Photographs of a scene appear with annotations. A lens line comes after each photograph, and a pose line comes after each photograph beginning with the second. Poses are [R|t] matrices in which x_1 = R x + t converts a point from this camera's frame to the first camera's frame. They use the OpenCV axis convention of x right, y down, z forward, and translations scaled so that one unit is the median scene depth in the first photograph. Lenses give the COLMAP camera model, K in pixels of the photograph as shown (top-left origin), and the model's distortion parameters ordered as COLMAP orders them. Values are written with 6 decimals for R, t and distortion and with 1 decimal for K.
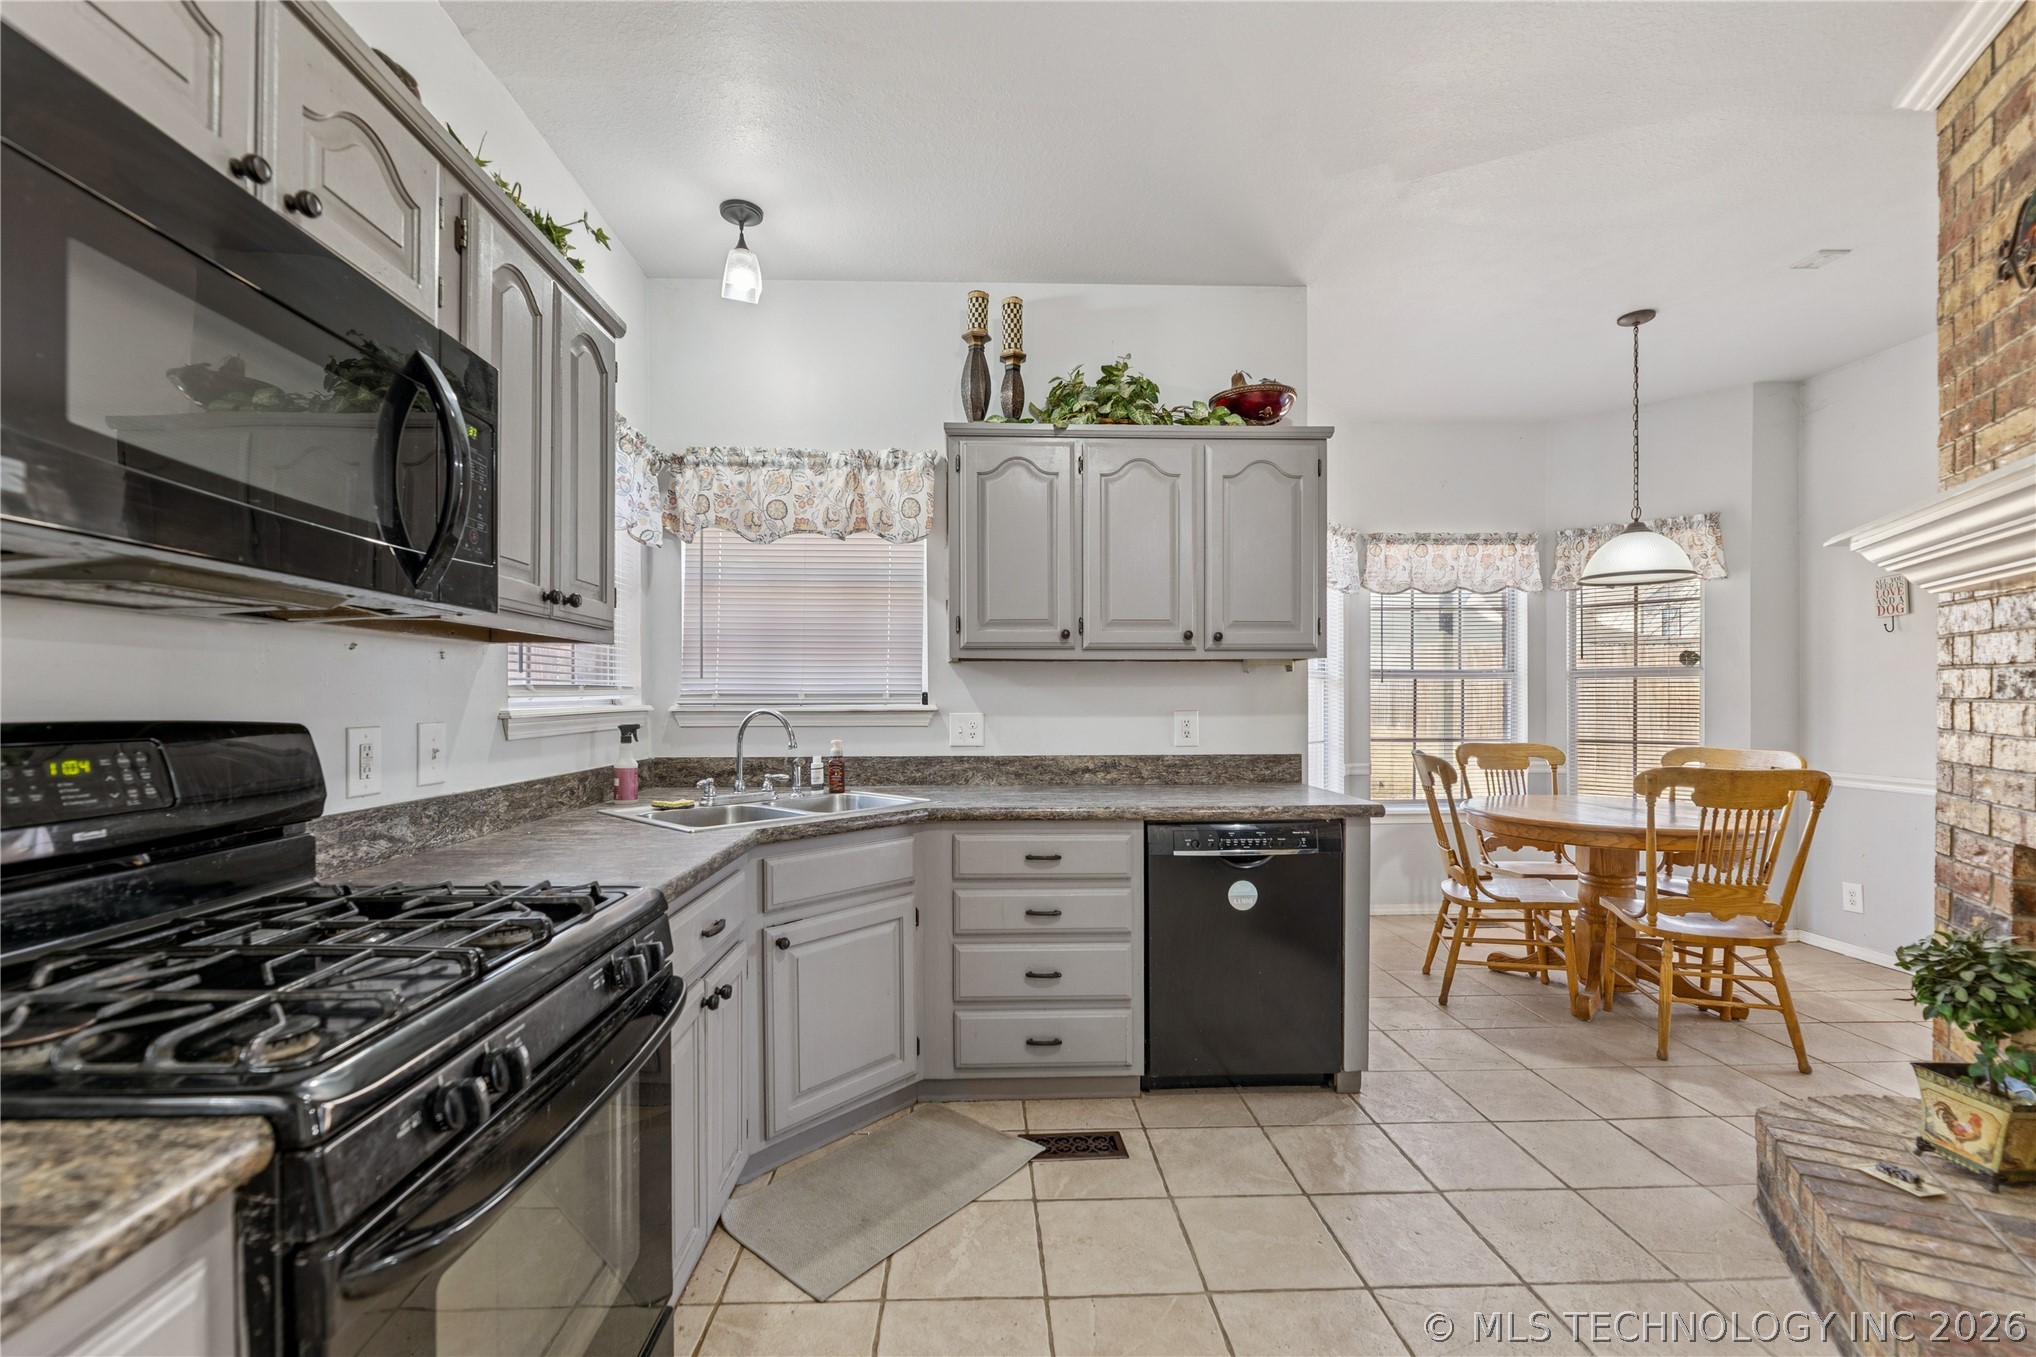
lens RADIAL K [[857.6, 0, 997.6], [0, 857.6, 706.2], [0, 0, 1]] dist [-0.002280, -0.000110]
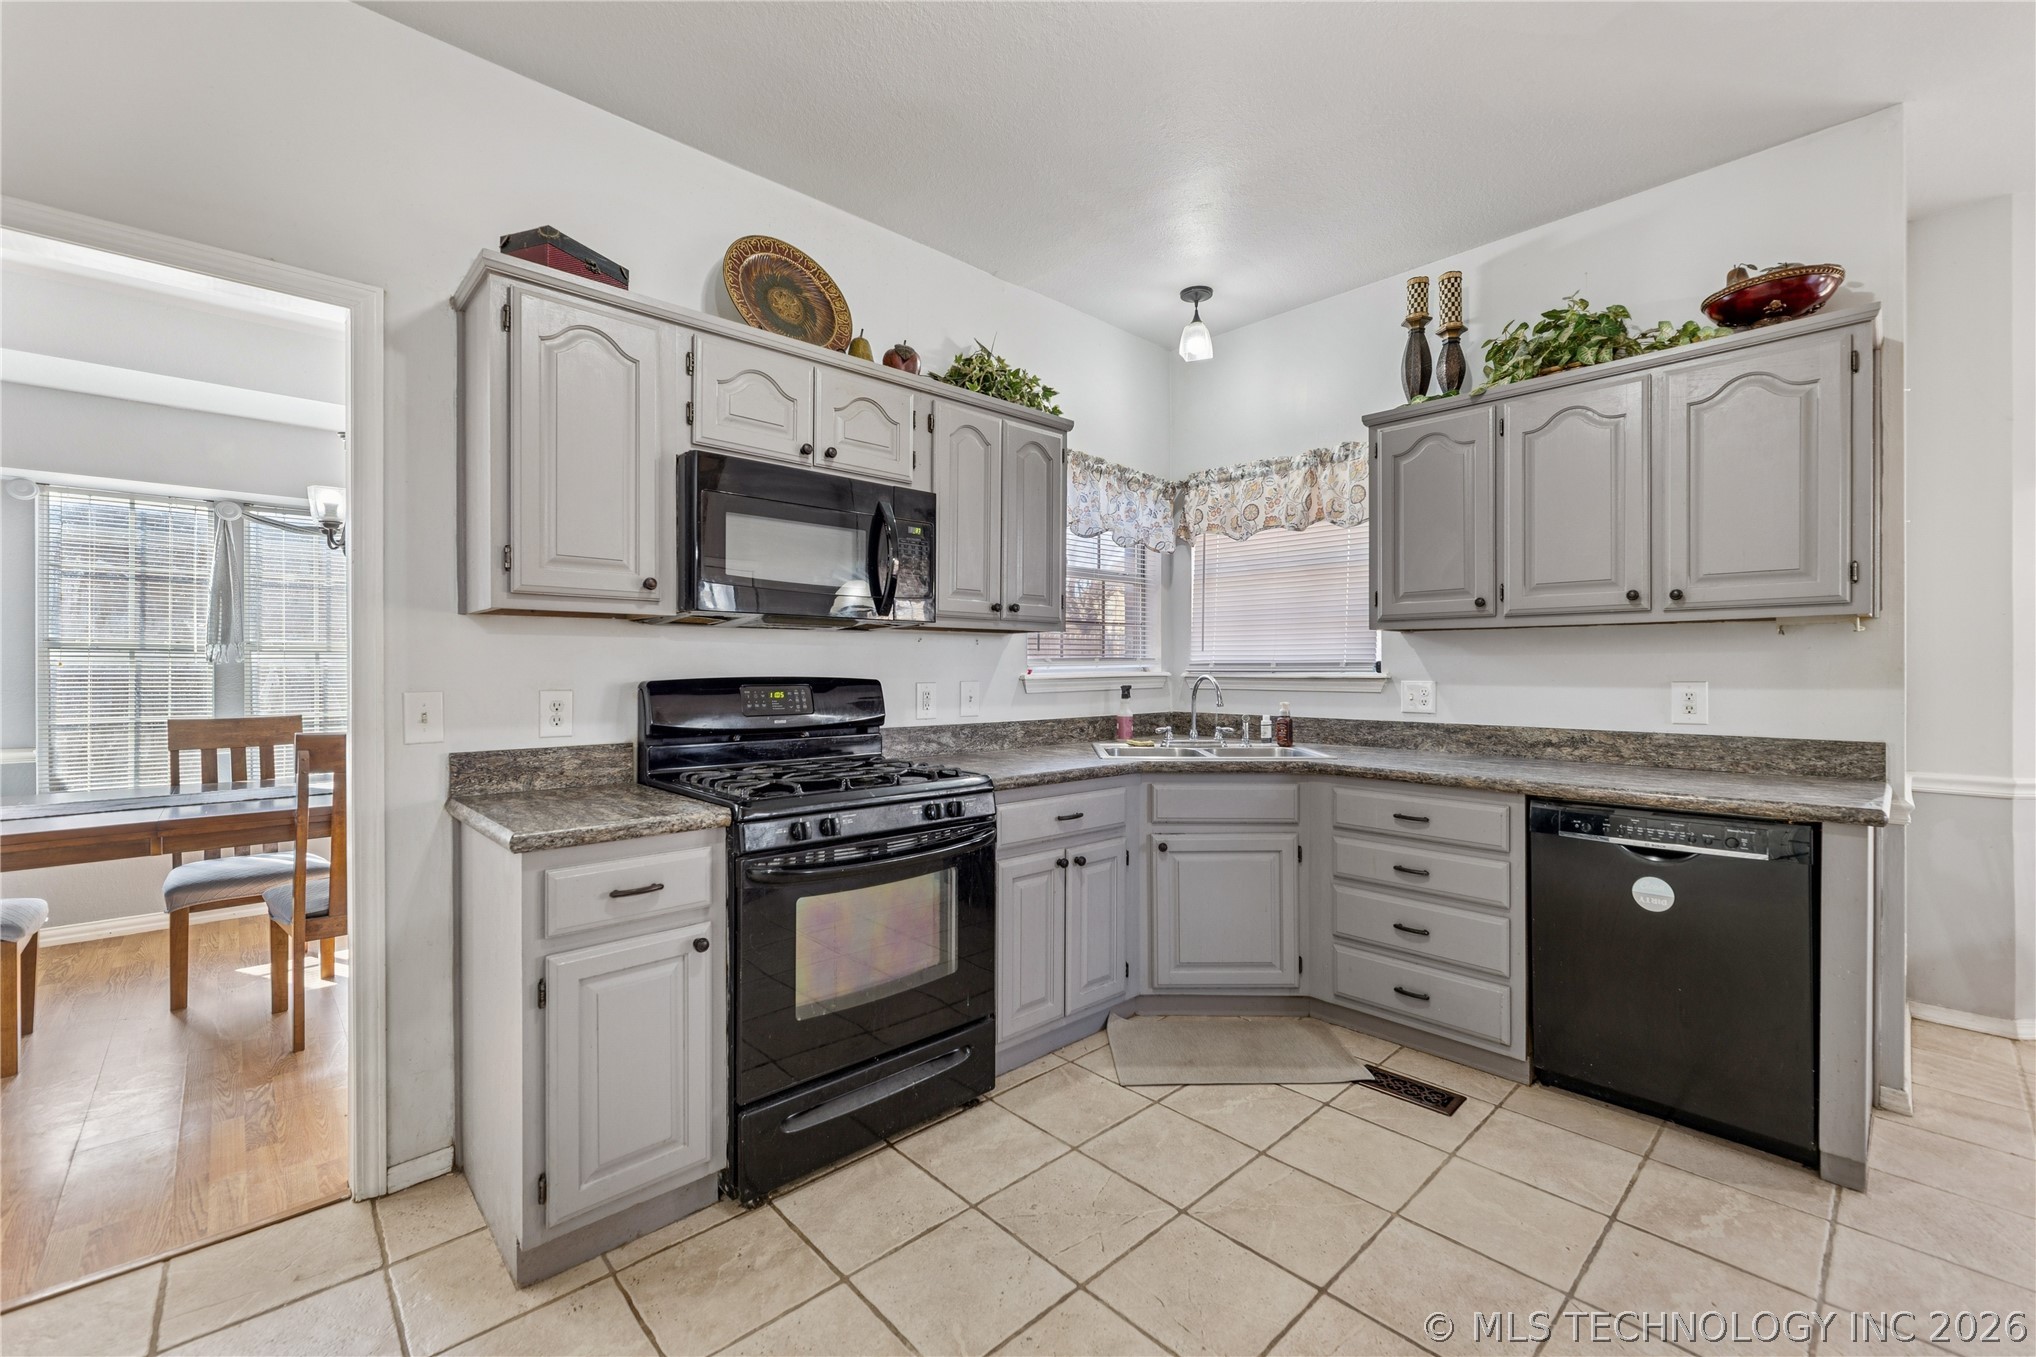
lens RADIAL K [[840.8, 0, 1020.4], [0, 840.8, 672.4], [0, 0, 1]] dist [-0.001101, 0.000043]
pose [[0.661252, 0.005401, -0.750144, 0.433125], [-0.005874, 0.999981, 0.002022, -0.001589], [0.750141, 0.003069, 0.661271, -0.038383]]
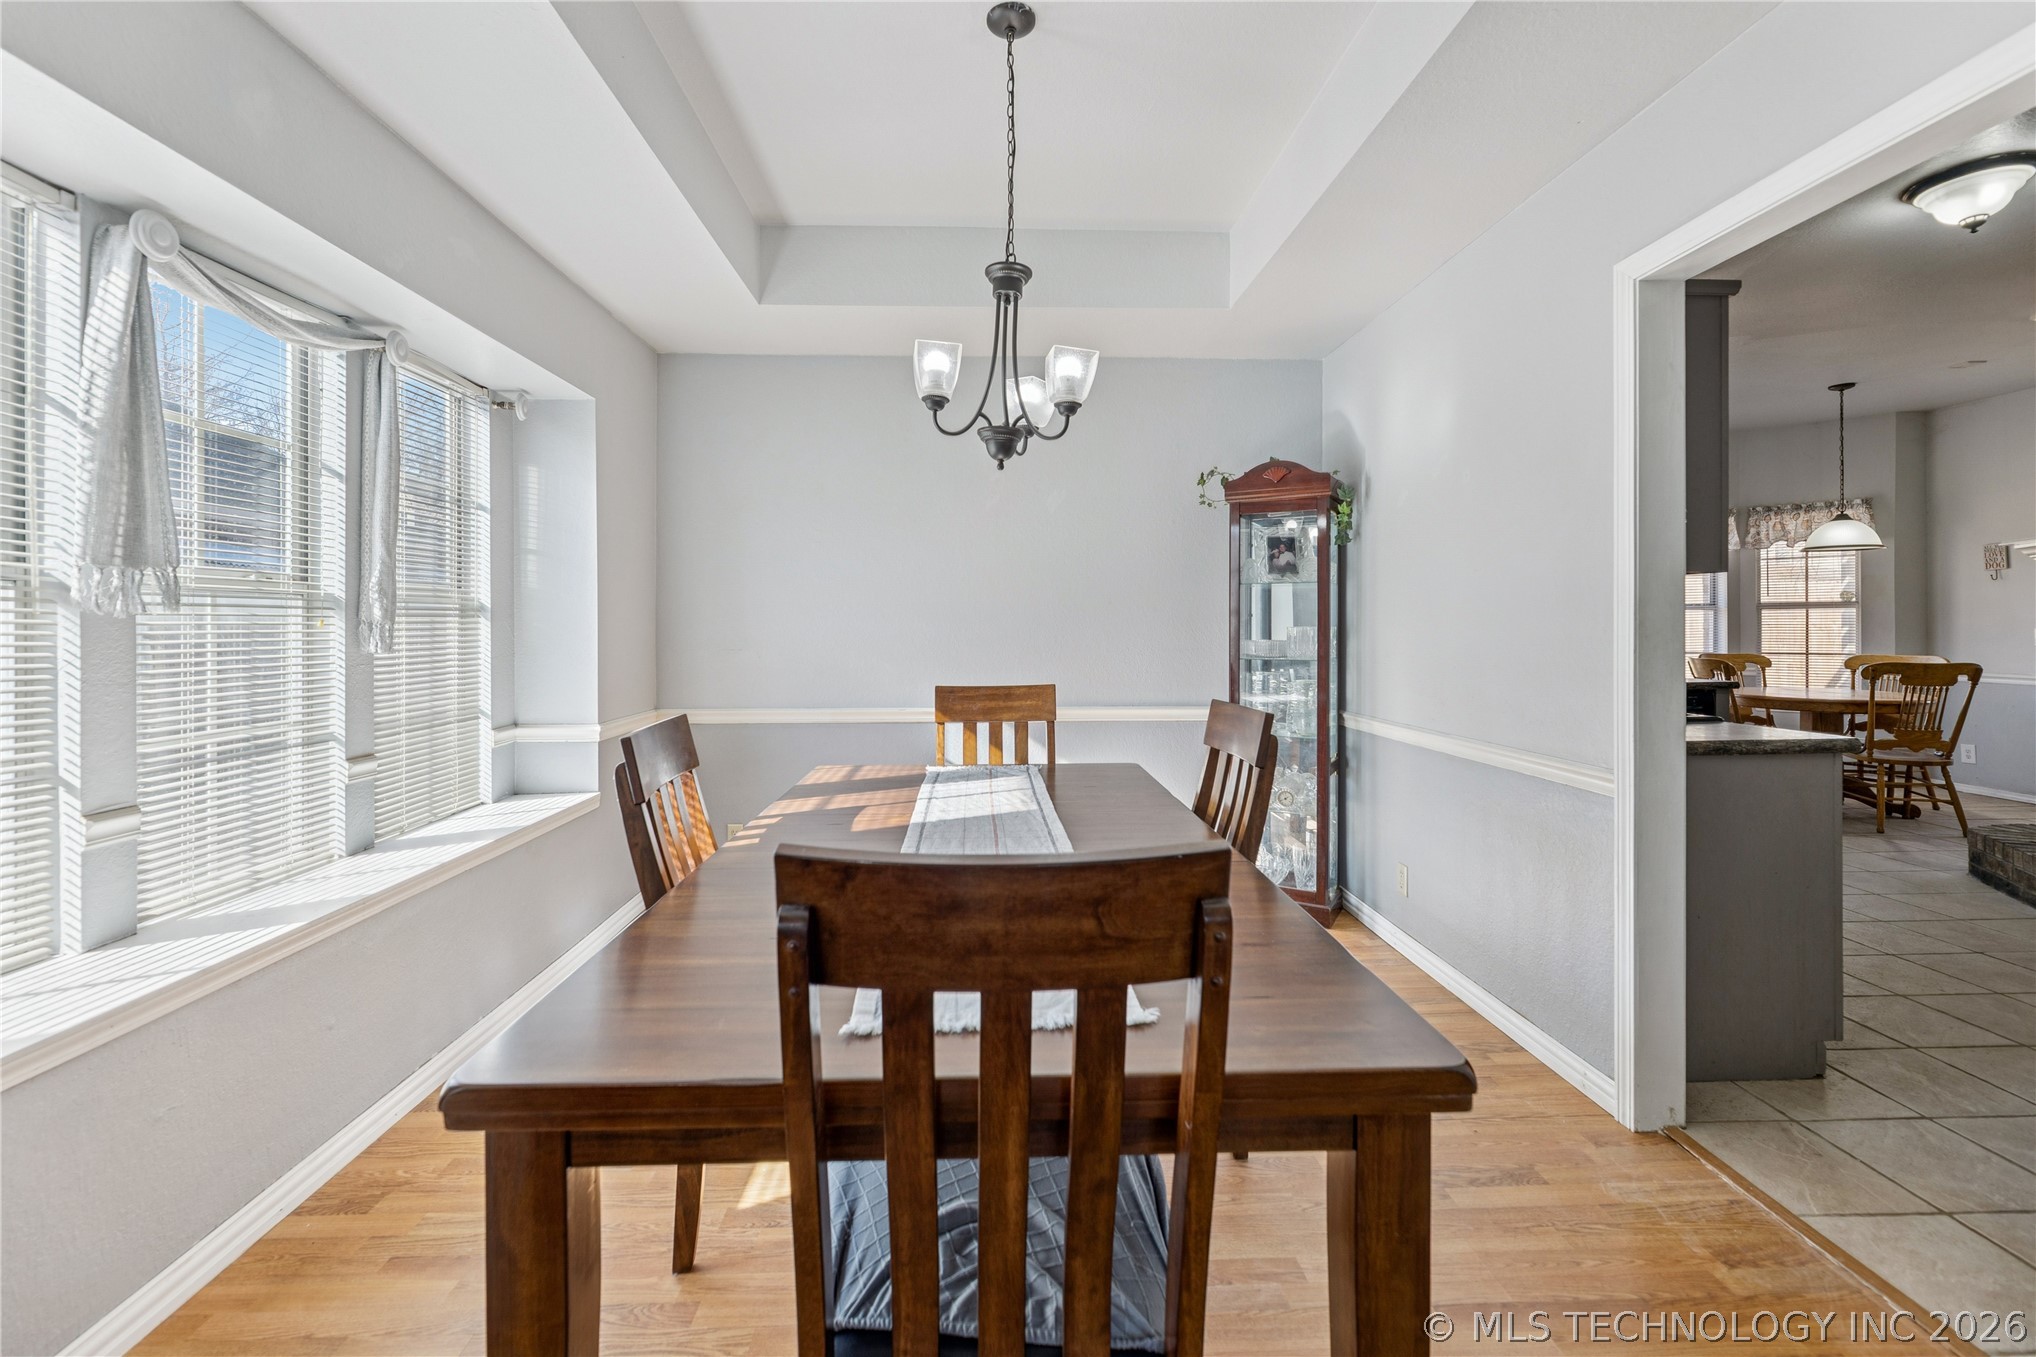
lens RADIAL K [[861.0, 0, 1002.7], [0, 861.0, 629.3], [0, 0, 1]] dist [0.000436, 0.000192]
pose [[0.999999, -0.001426, 0.000731, -0.957100], [0.001429, 0.999991, -0.004112, 0.007810], [-0.000726, 0.004113, 0.999991, -0.708953]]
